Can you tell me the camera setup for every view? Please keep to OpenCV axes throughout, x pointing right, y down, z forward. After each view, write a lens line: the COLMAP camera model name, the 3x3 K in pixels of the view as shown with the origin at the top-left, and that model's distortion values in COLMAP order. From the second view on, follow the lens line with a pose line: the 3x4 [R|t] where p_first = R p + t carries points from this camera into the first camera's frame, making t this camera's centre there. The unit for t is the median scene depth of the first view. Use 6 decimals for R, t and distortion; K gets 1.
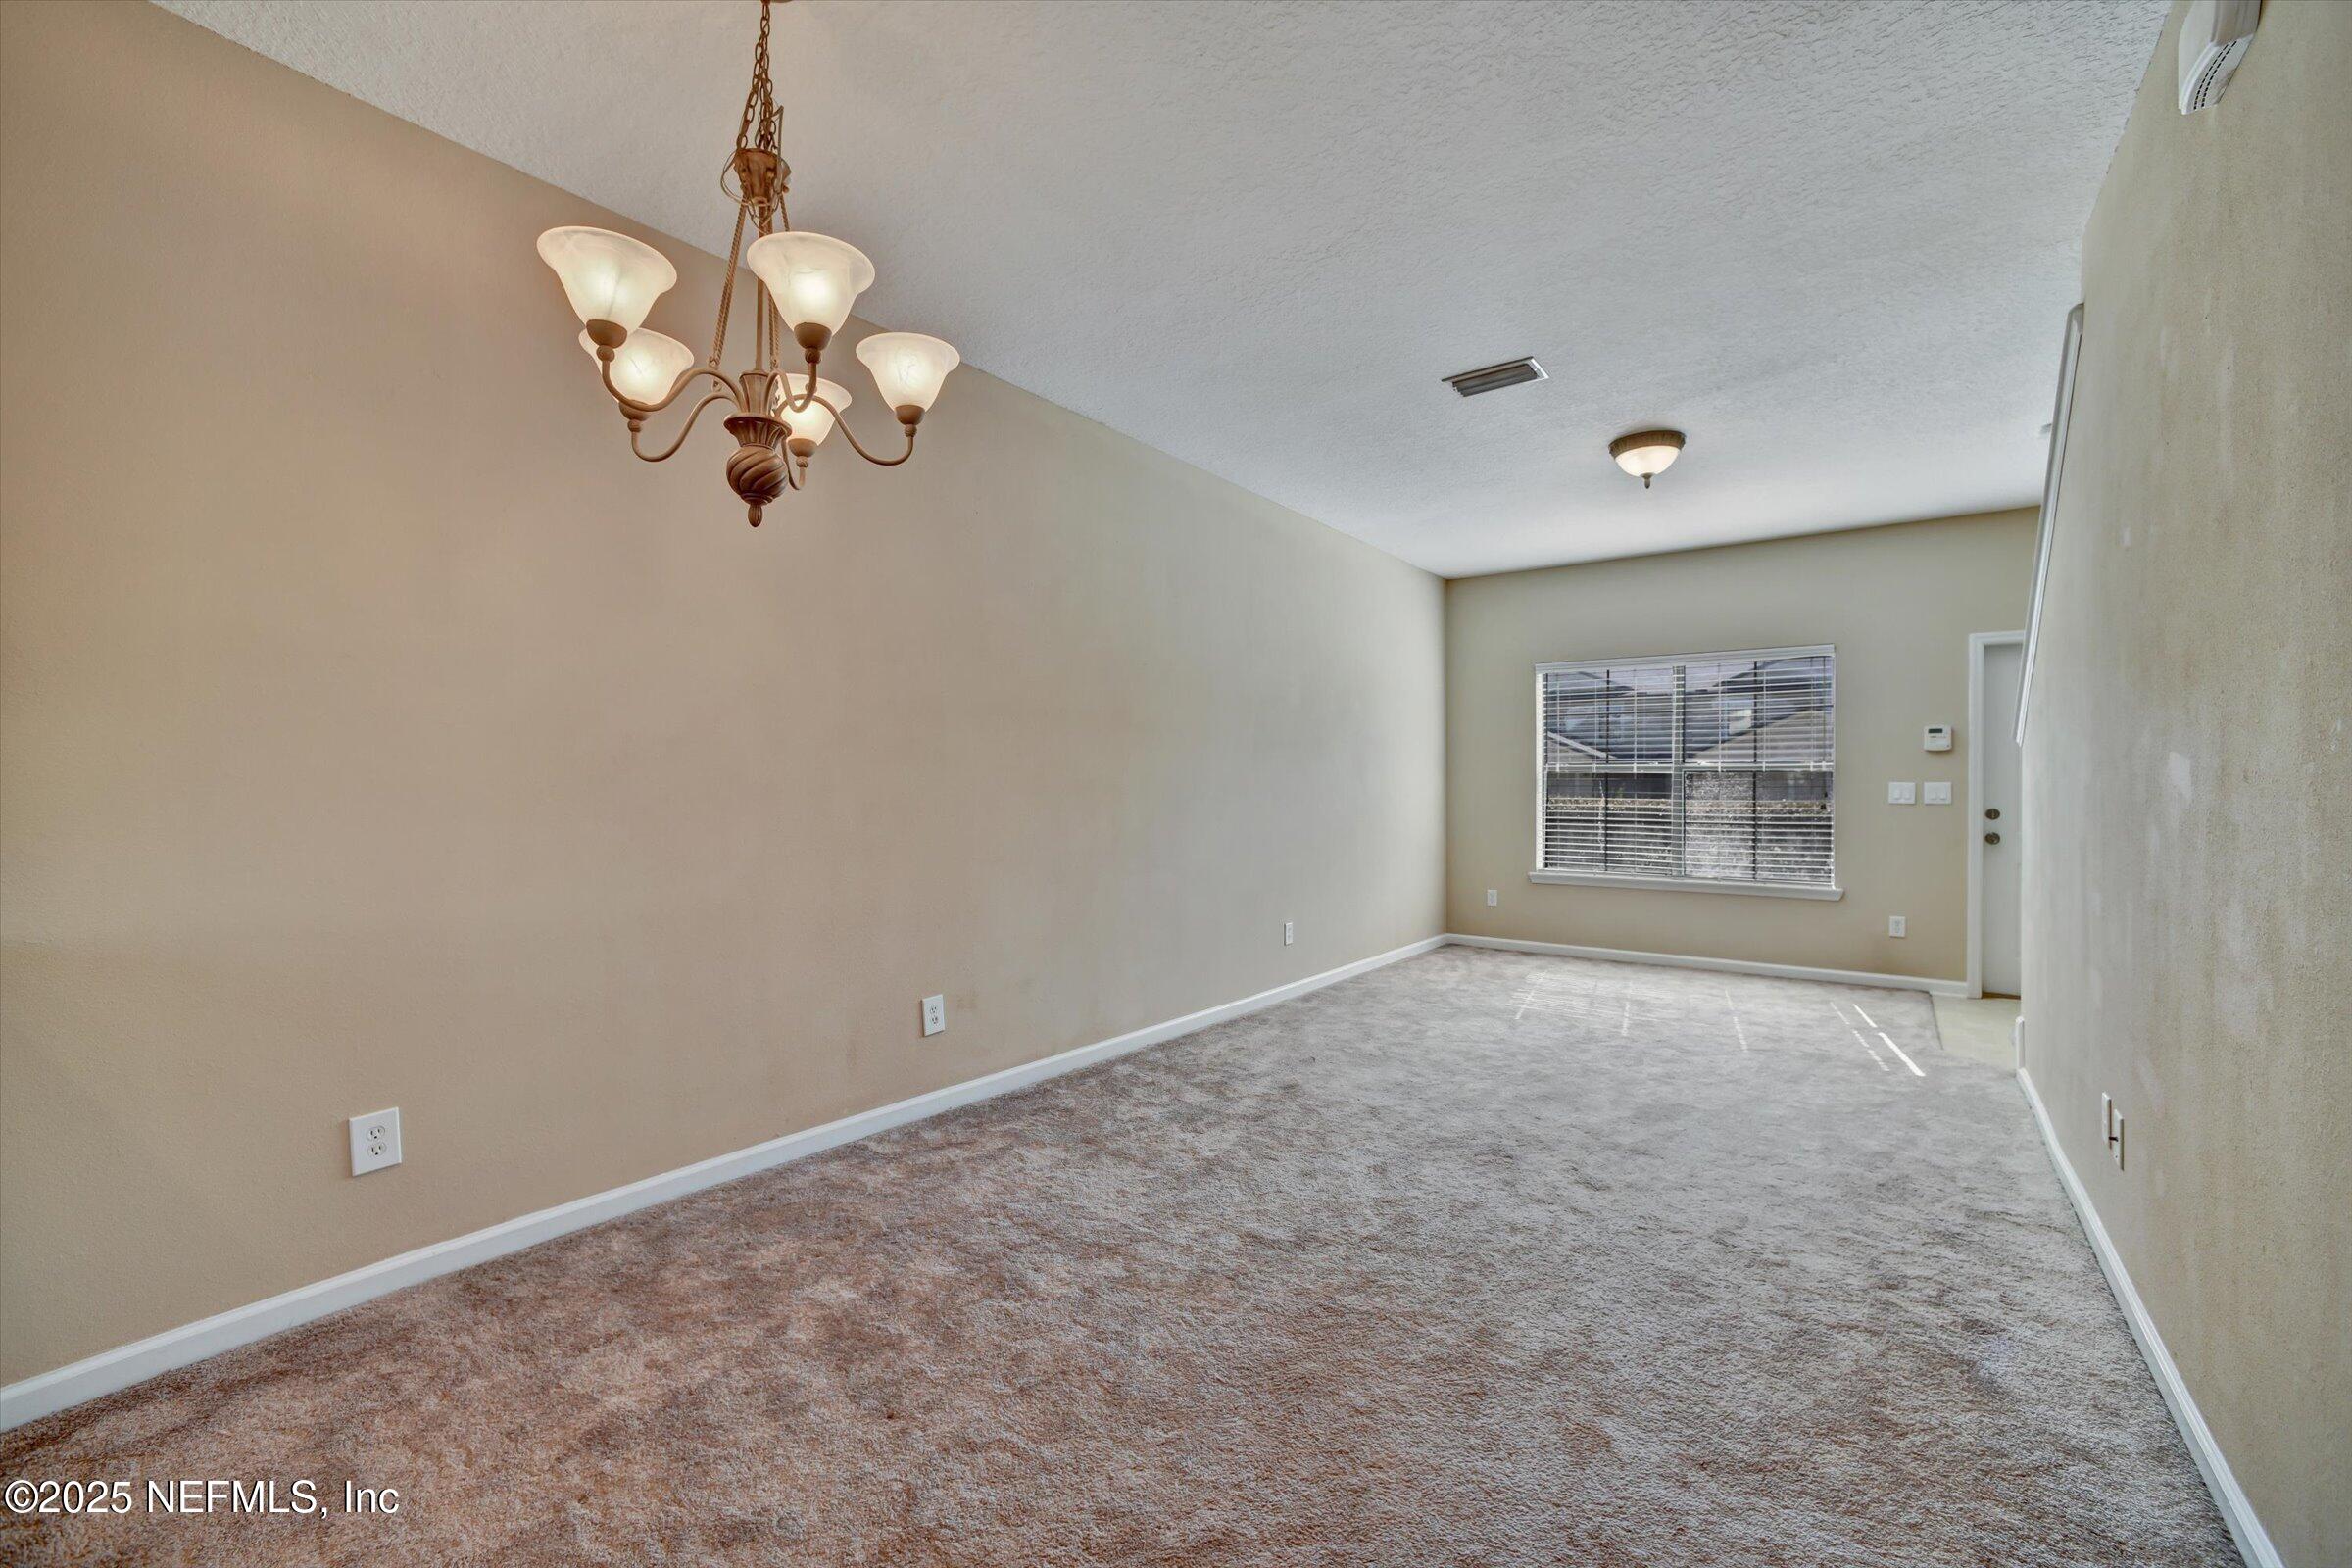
lens RADIAL K [[959.1, 0, 1171.8], [0, 959.1, 785.3], [0, 0, 1]] dist [-0.069428, 0.032683]
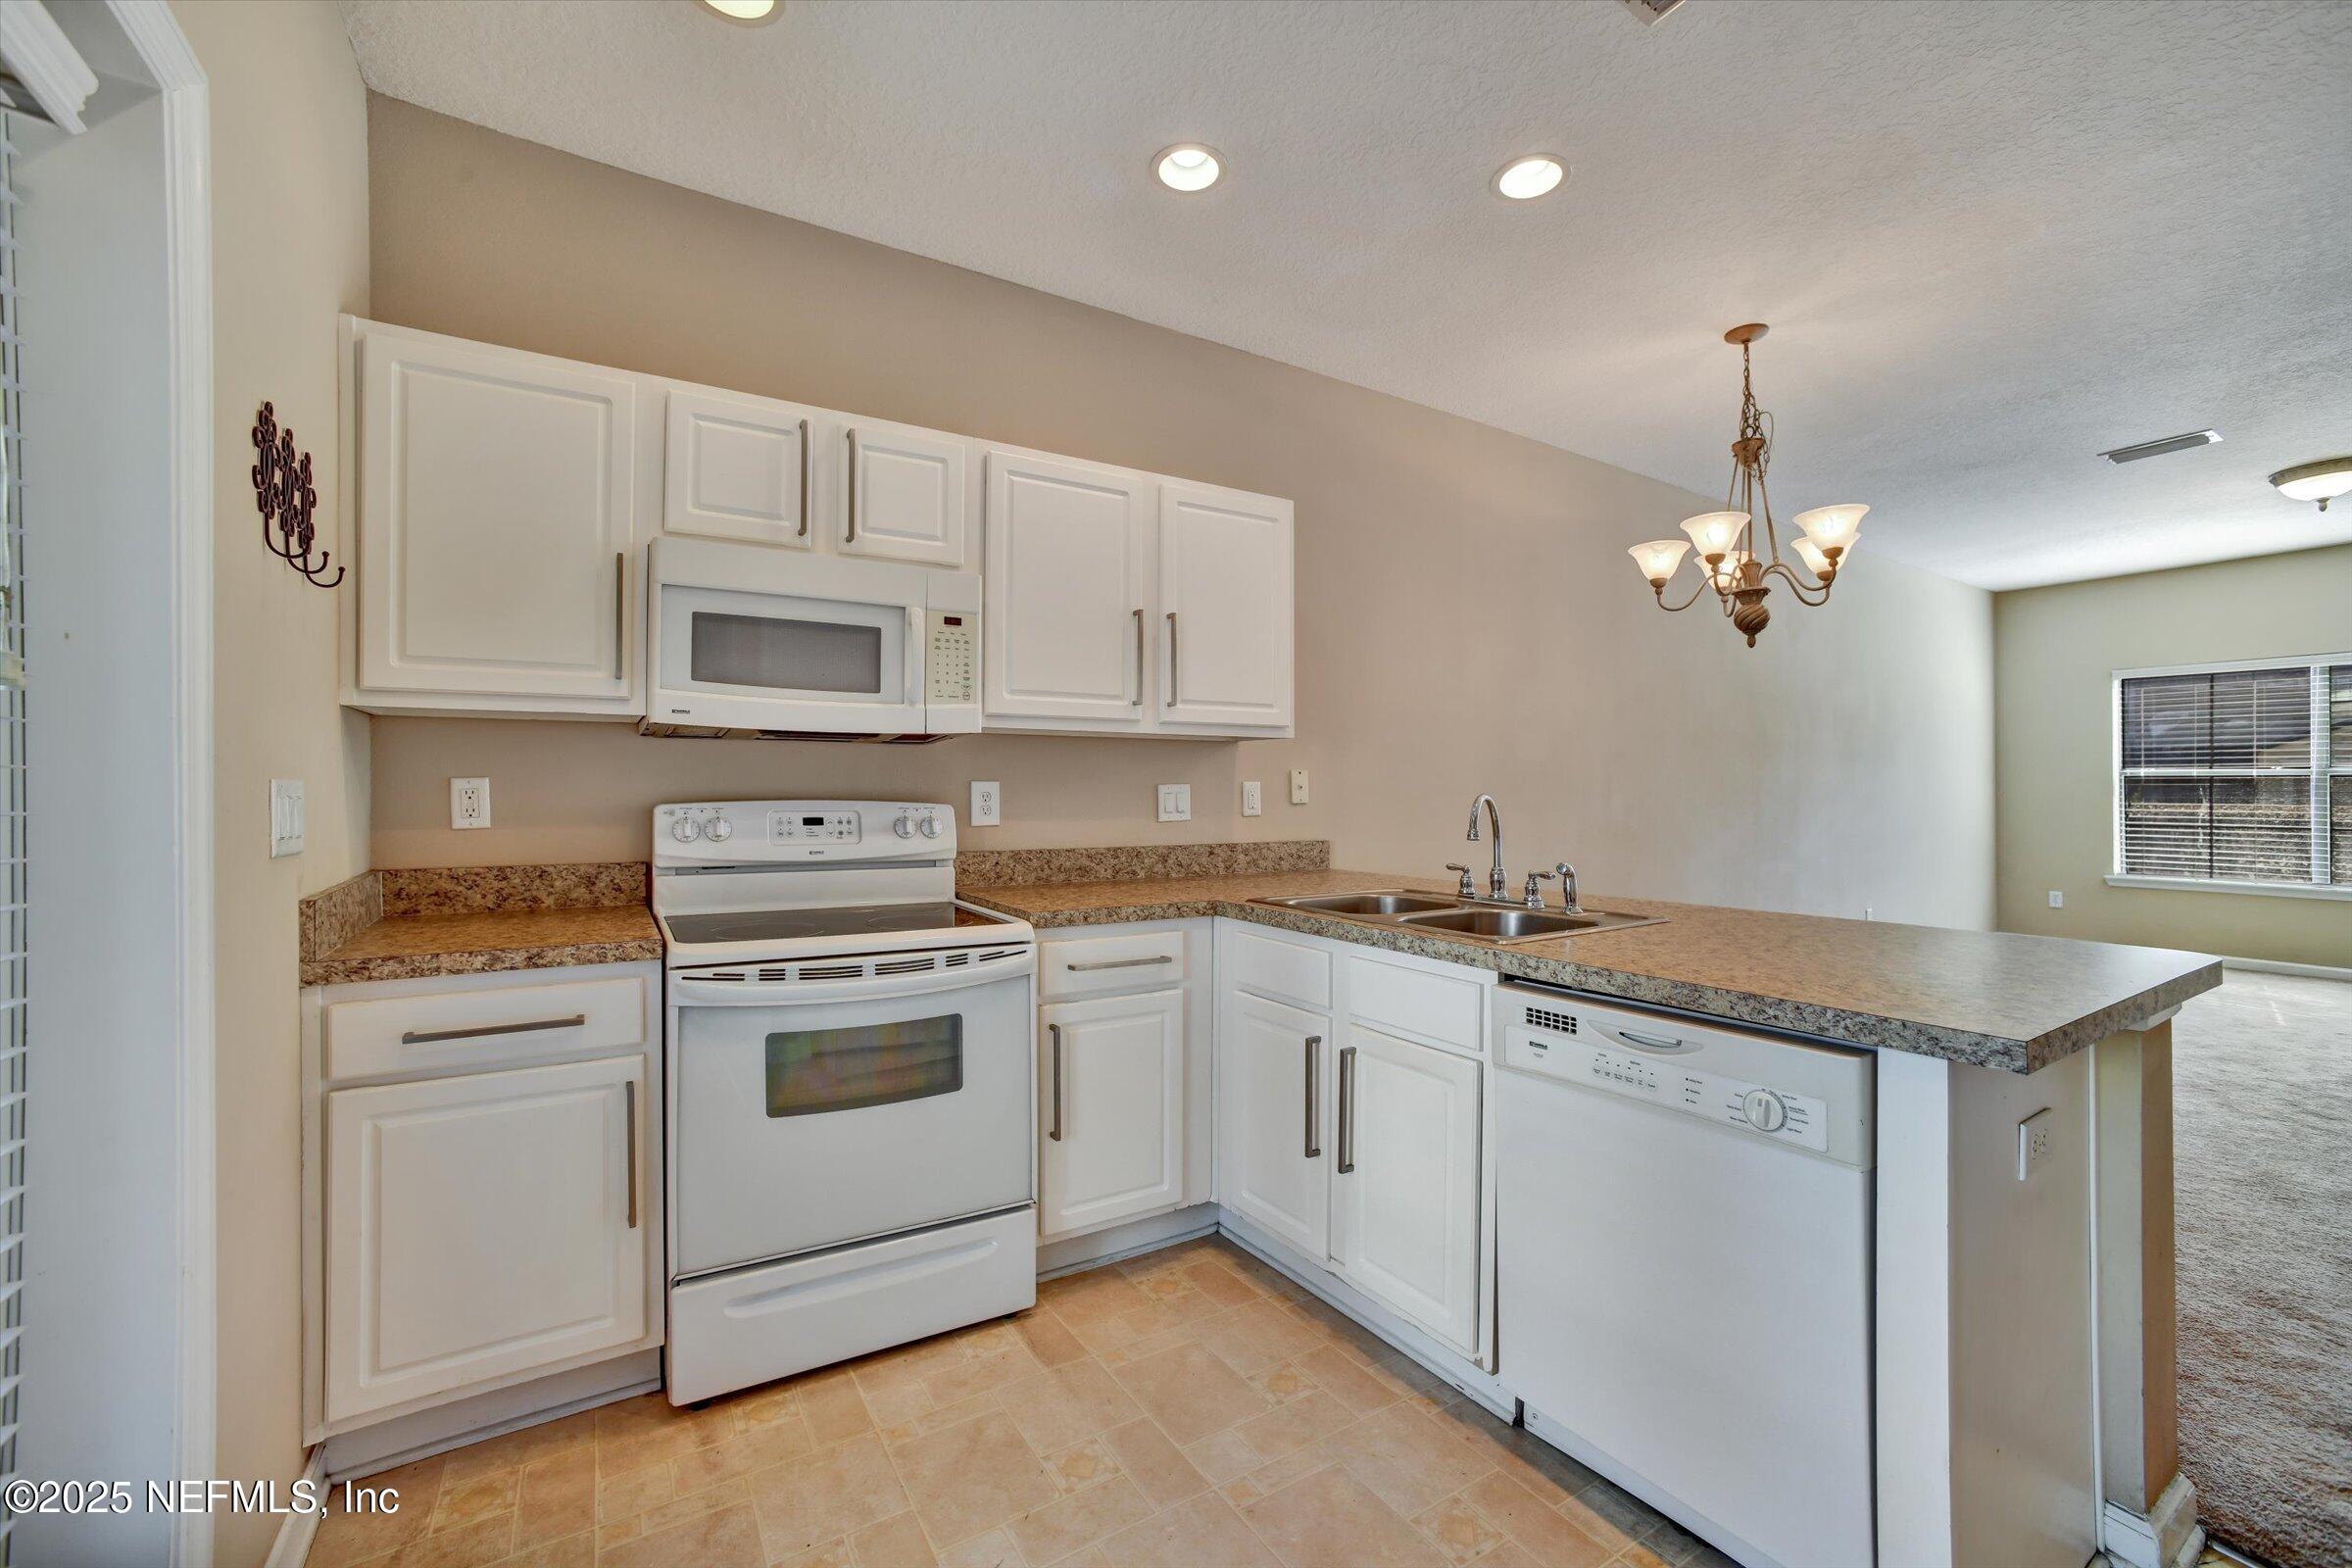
lens RADIAL K [[959.1, 0, 1171.8], [0, 959.1, 785.3], [0, 0, 1]] dist [-0.069428, 0.032683]
pose [[0.940124, -0.003234, -0.340818, -0.287705], [0.001089, 0.999978, -0.006484, -0.000599], [0.340832, 0.005725, 0.940107, -0.347843]]
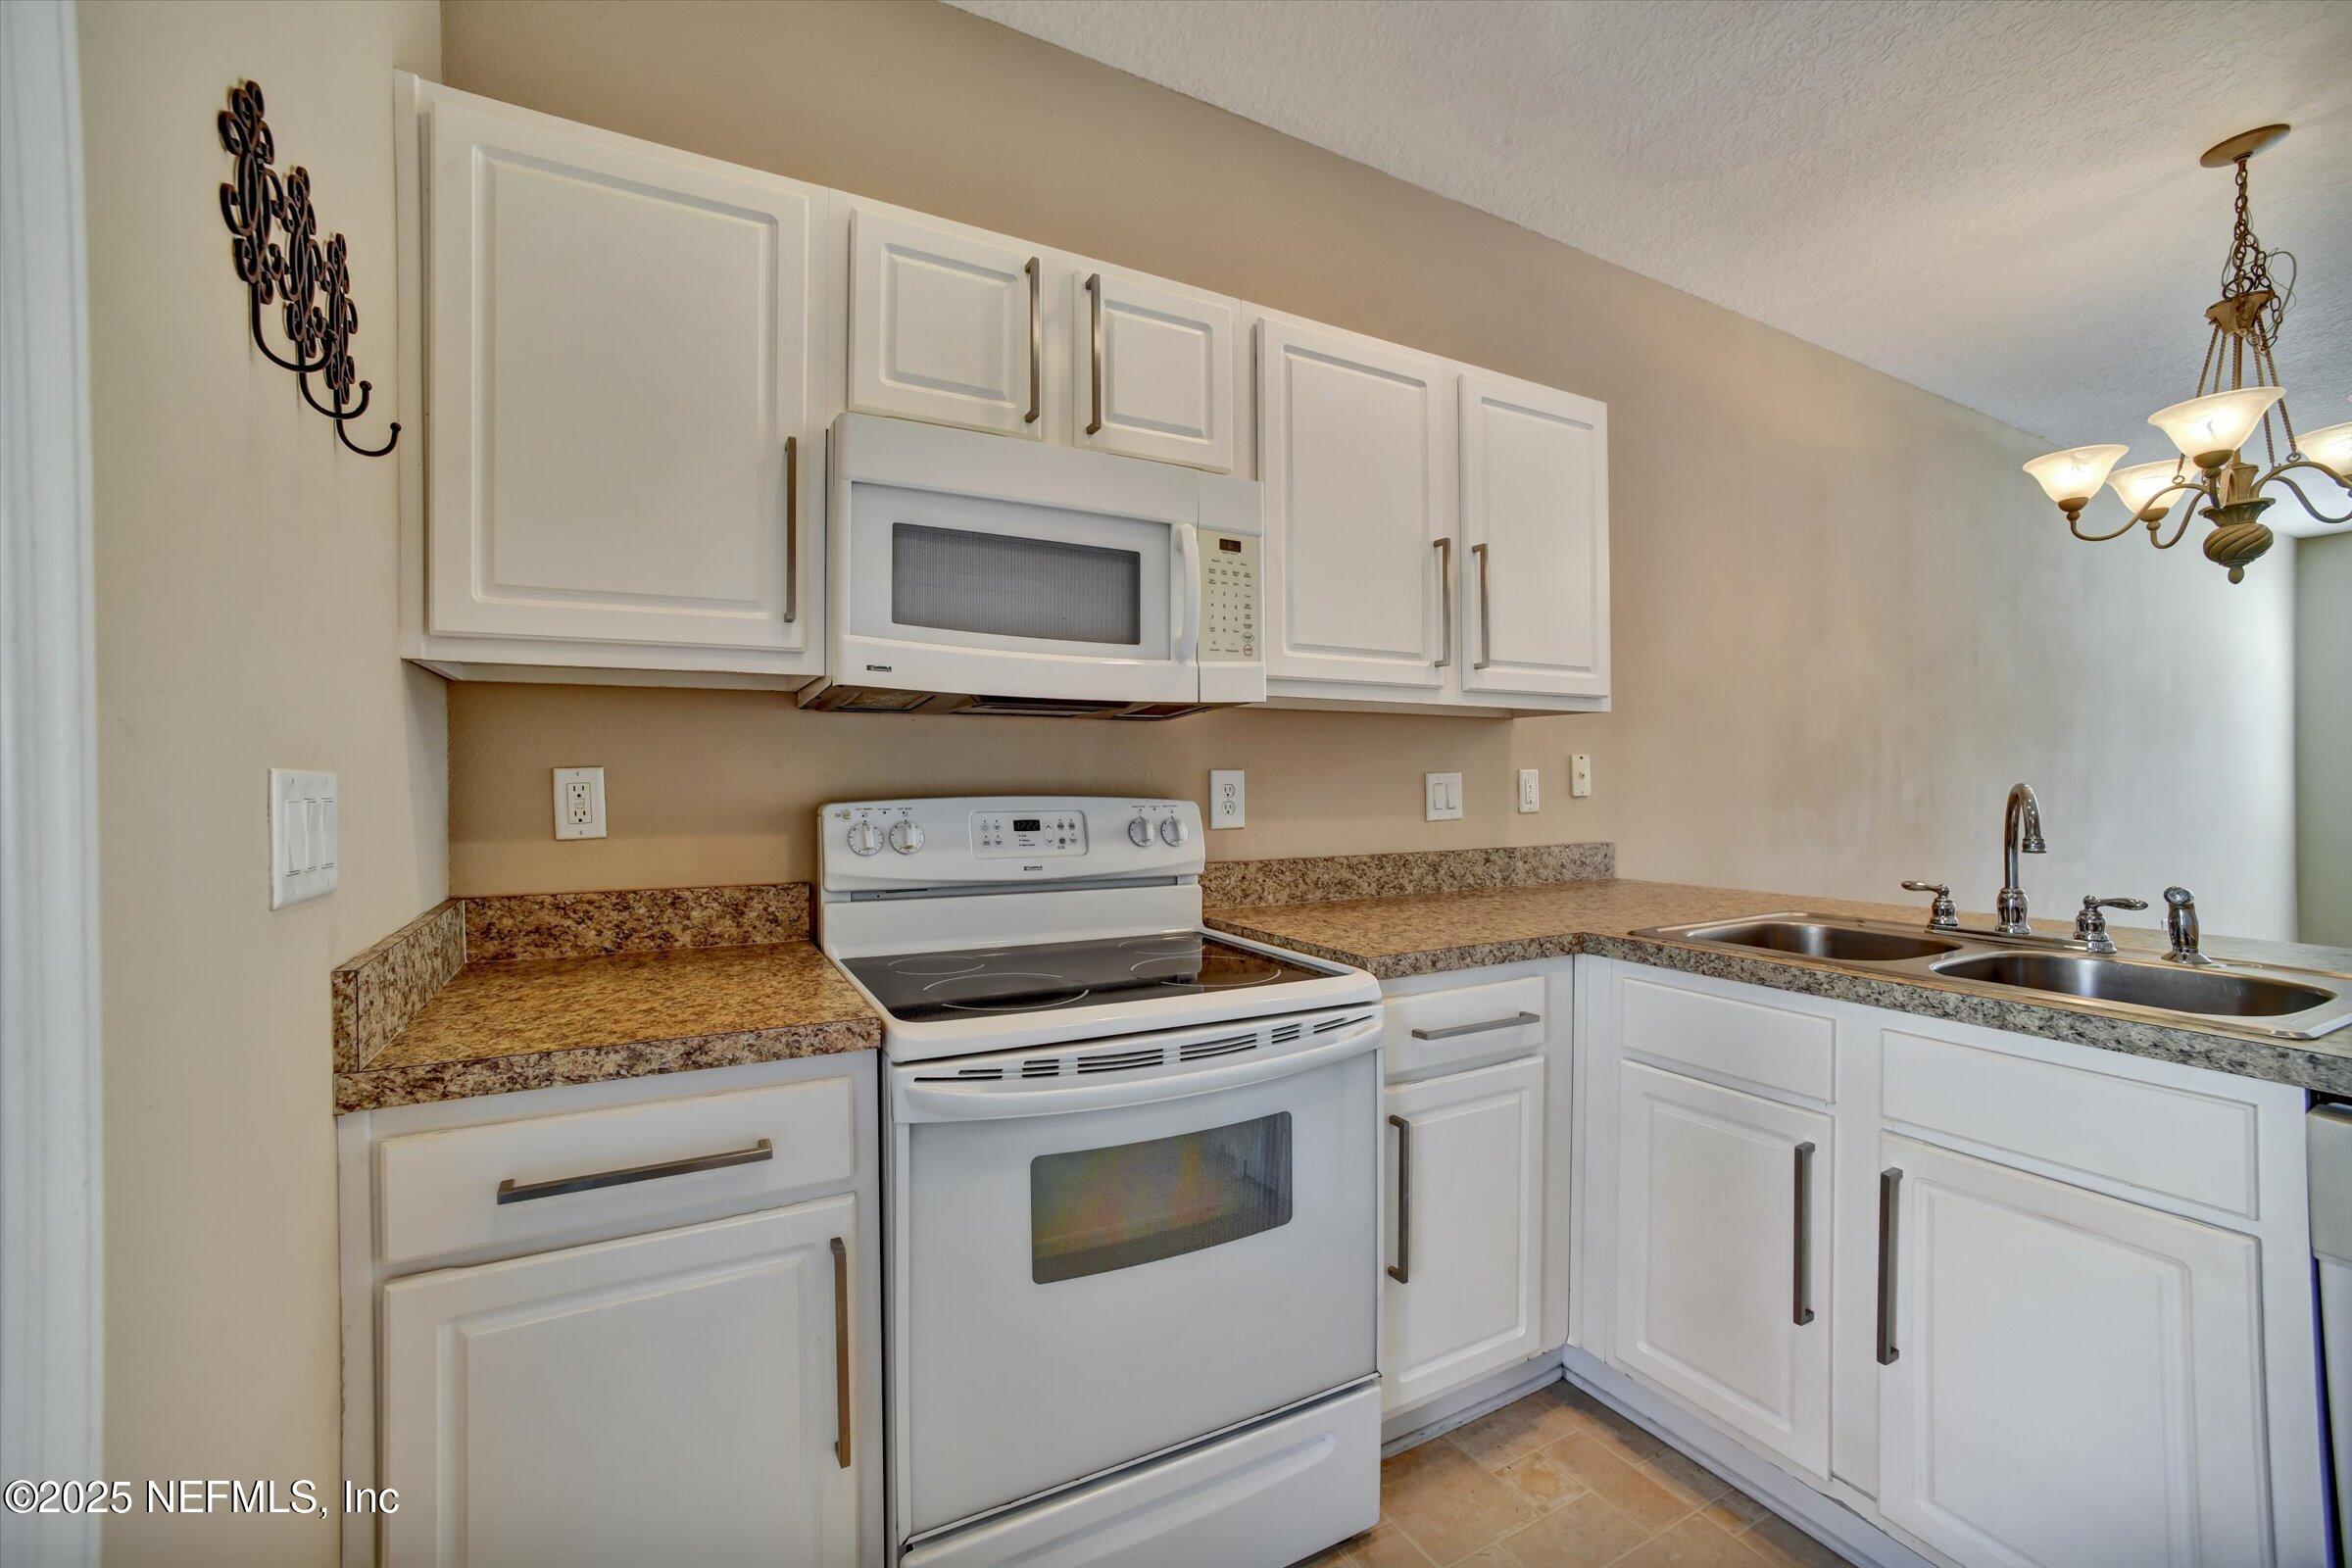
lens RADIAL K [[959.3, 0, 1159.6], [0, 959.3, 781.7], [0, 0, 1]] dist [-0.070947, 0.031789]
pose [[0.914797, -0.005597, -0.403876, -0.429164], [0.005859, 0.999983, -0.000588, -0.001280], [0.403872, -0.001828, 0.914814, -0.265343]]
